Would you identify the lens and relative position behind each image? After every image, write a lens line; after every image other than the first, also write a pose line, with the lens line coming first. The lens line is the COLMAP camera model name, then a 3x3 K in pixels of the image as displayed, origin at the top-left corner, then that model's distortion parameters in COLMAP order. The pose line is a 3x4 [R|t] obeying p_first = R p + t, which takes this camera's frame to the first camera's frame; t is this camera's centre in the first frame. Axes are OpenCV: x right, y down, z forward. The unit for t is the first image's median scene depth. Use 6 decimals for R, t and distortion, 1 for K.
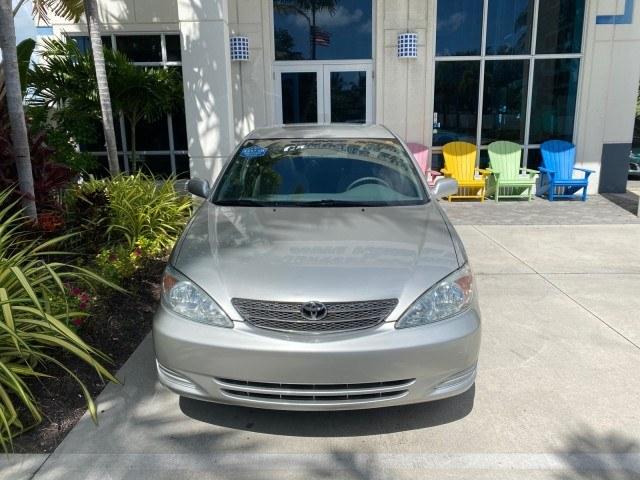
lens RADIAL K [[486.5, 0, 320.5], [0, 486.5, 238.6], [0, 0, 1]] dist [0.000251, 0.000330]
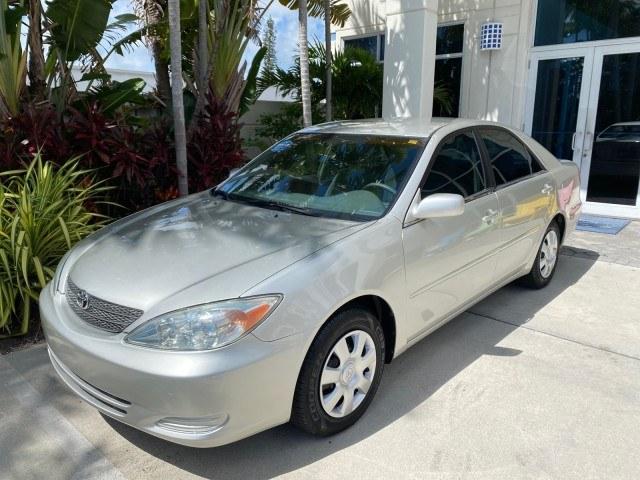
lens RADIAL K [[494.3, 0, 320.0], [0, 494.3, 233.1], [0, 0, 1]] dist [-0.000233, 0.001407]
pose [[0.750295, 0.158637, -0.641788, 0.317234], [-0.161209, 0.985381, 0.055103, -0.042009], [0.641147, 0.062118, 0.764900, 0.160120]]
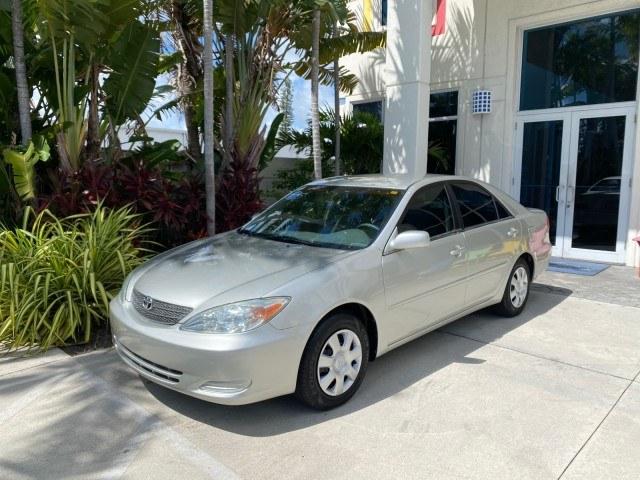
lens RADIAL K [[494.3, 0, 320.0], [0, 494.3, 233.1], [0, 0, 1]] dist [-0.000233, 0.001407]
pose [[0.729487, 0.095401, -0.677309, 0.414906], [-0.168538, 0.984765, -0.042815, -0.025470], [0.662906, 0.145385, 0.734452, 0.073256]]
